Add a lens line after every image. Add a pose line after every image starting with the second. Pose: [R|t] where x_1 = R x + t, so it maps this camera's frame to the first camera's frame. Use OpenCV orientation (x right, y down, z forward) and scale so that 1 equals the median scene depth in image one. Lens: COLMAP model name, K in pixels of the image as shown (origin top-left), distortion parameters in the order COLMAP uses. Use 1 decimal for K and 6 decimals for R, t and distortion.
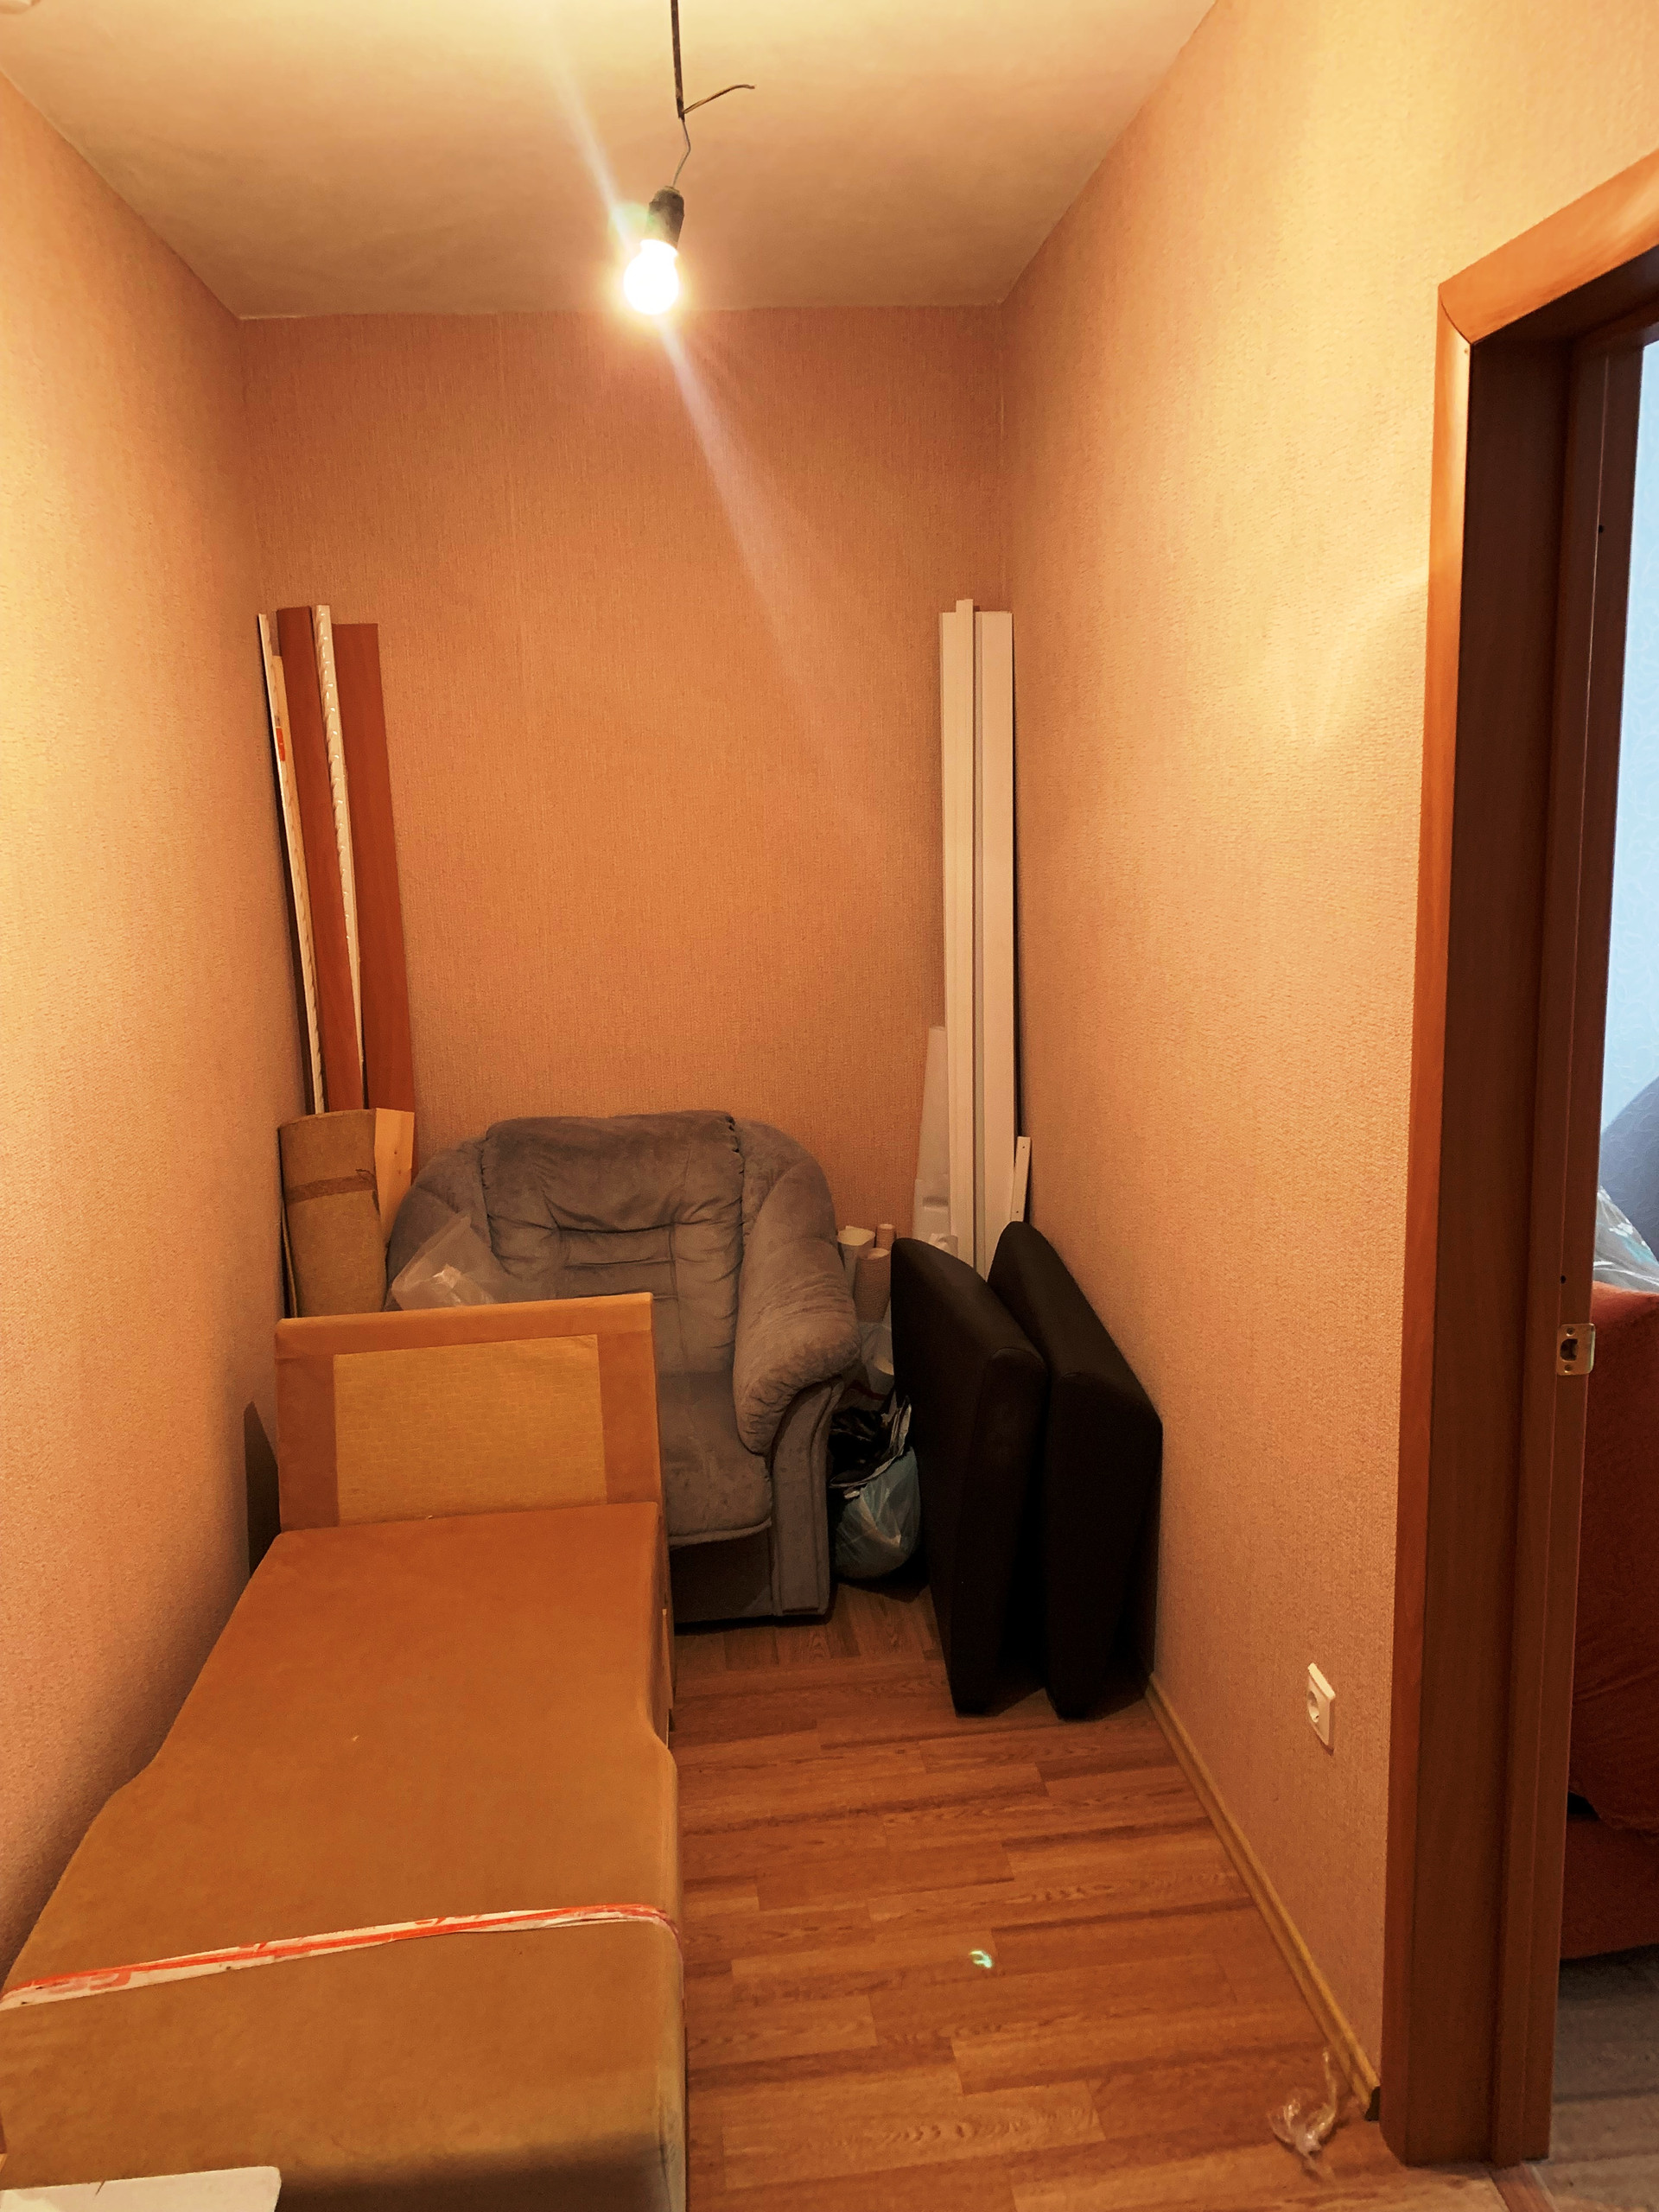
lens RADIAL K [[1693.9, 0, 813.1], [0, 1693.9, 1093.6], [0, 0, 1]] dist [0.043142, -0.043198]
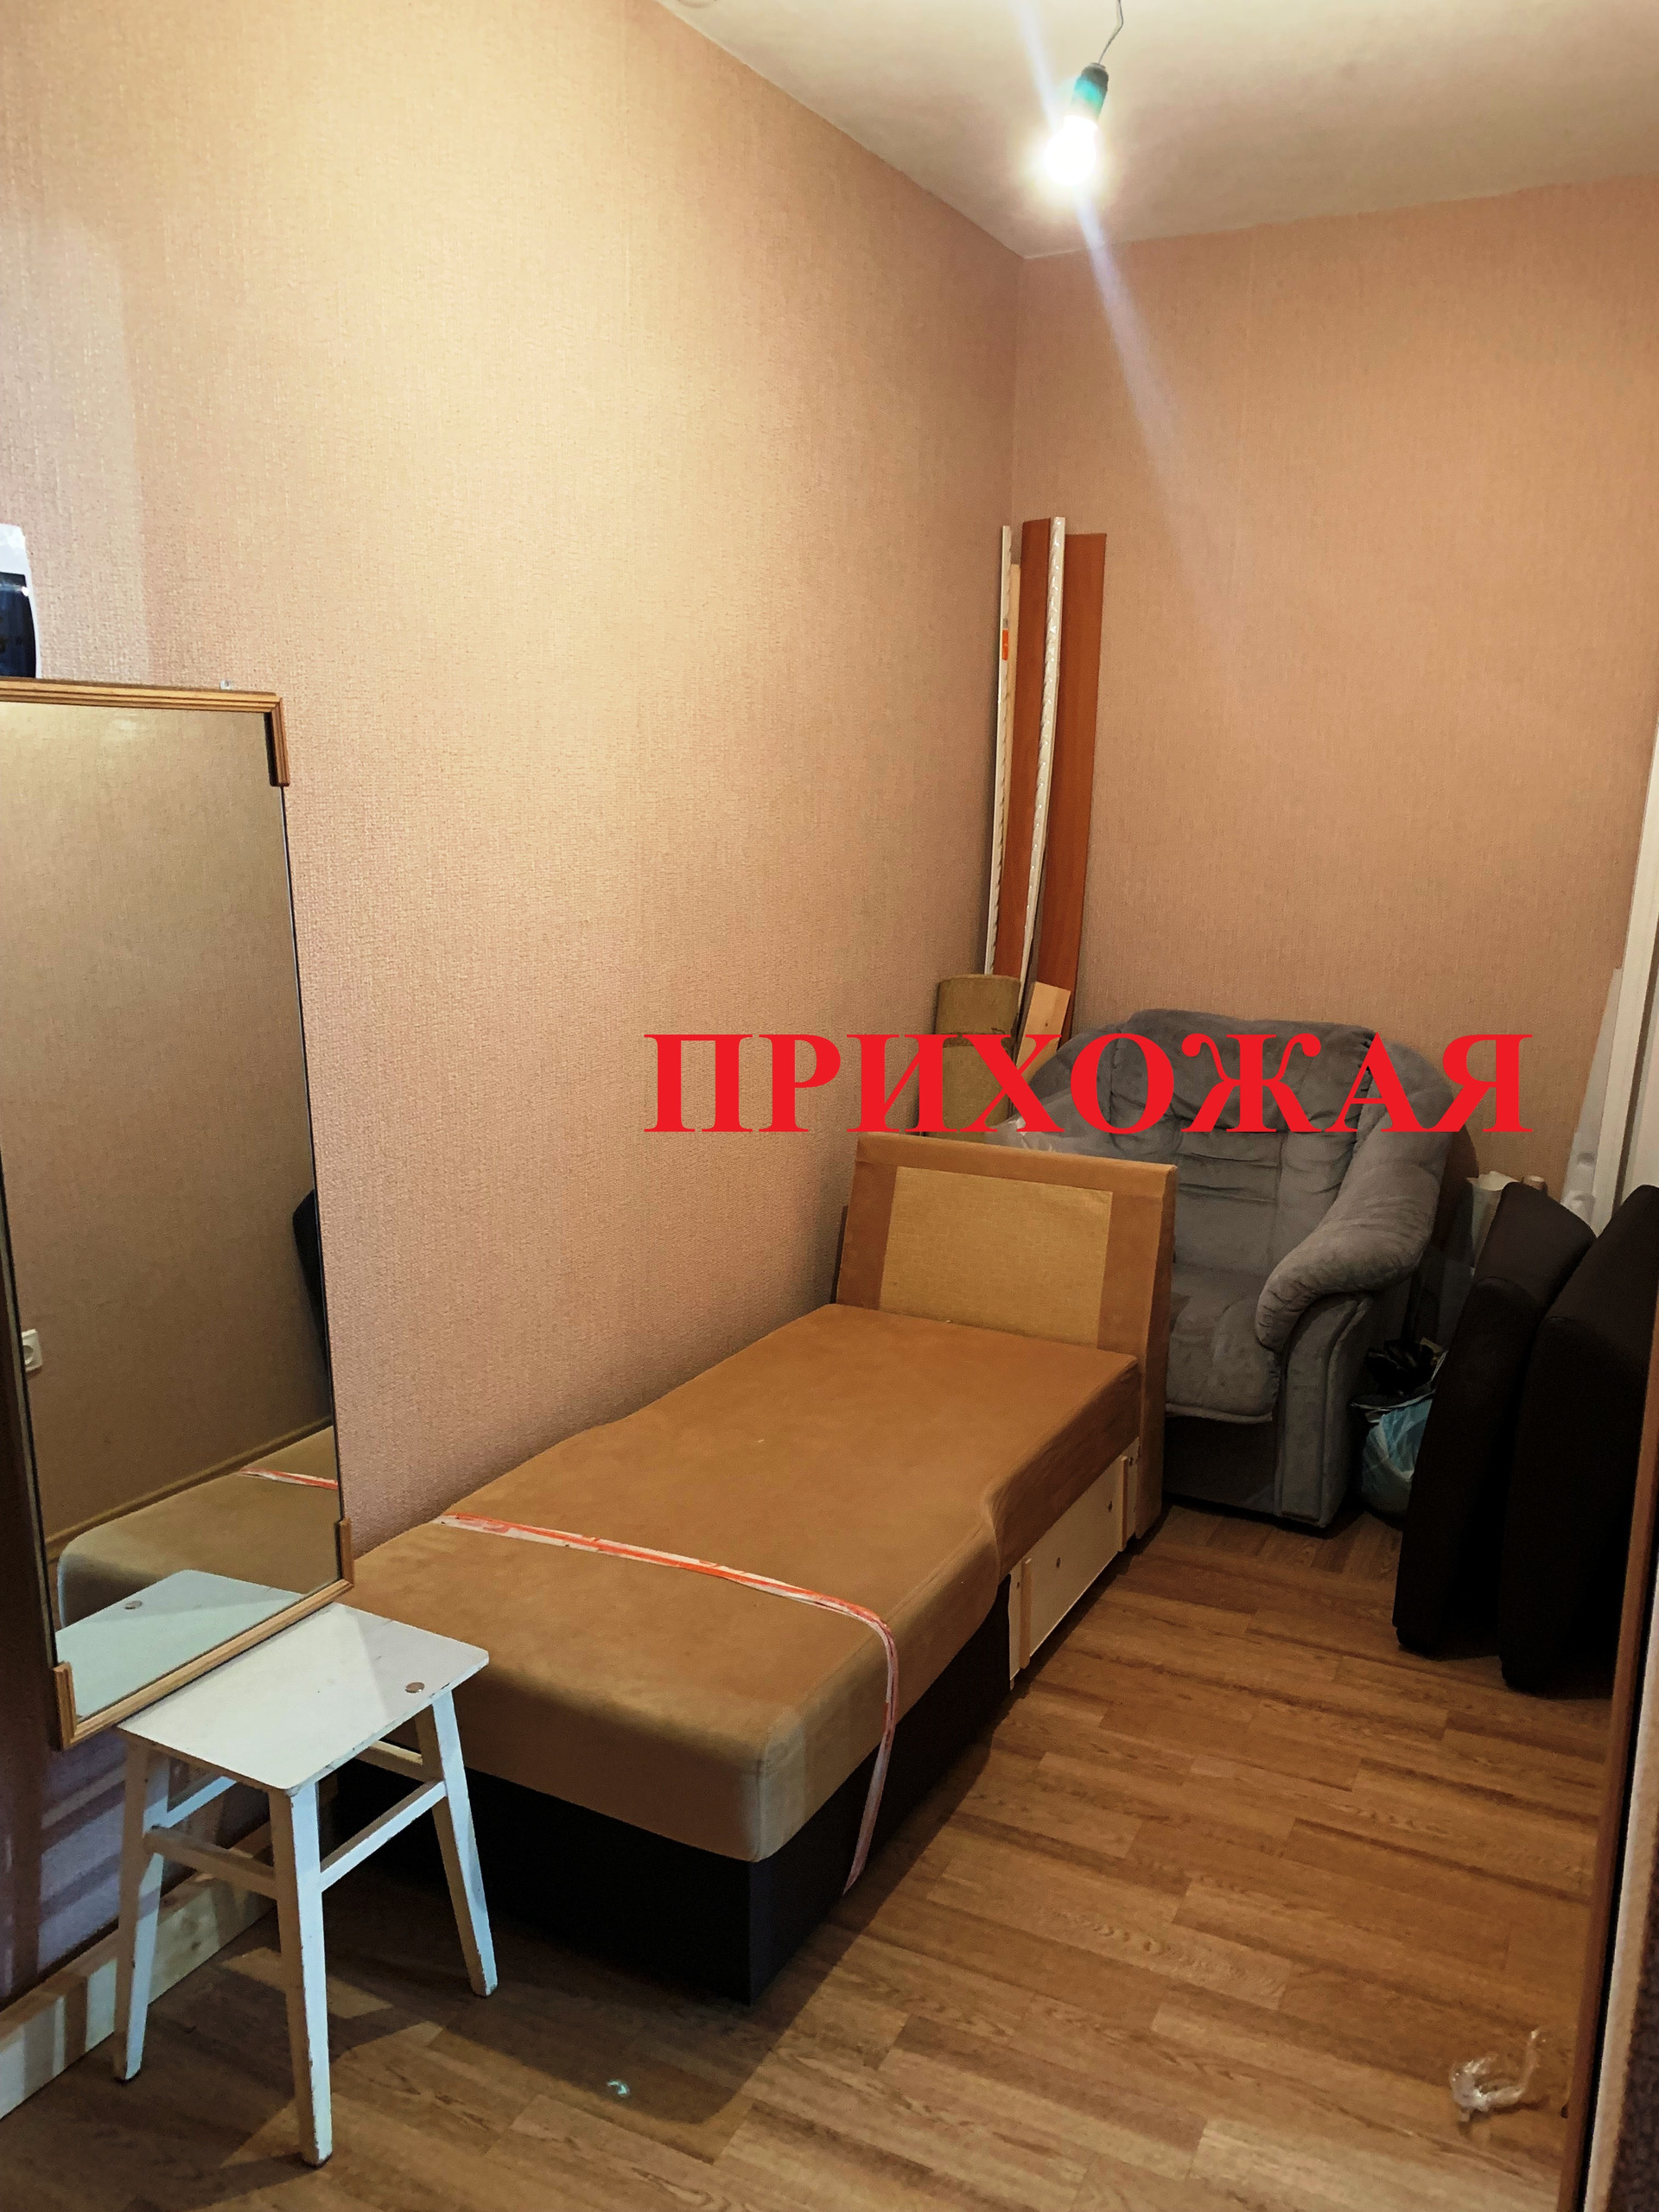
lens RADIAL K [[1693.9, 0, 848.6], [0, 1693.9, 1092.7], [0, 0, 1]] dist [0.043142, -0.043198]
pose [[0.843548, 0.152818, -0.514852, 0.273843], [-0.144760, 0.987878, 0.056043, 0.046279], [0.517176, 0.027255, 0.855445, 0.006730]]
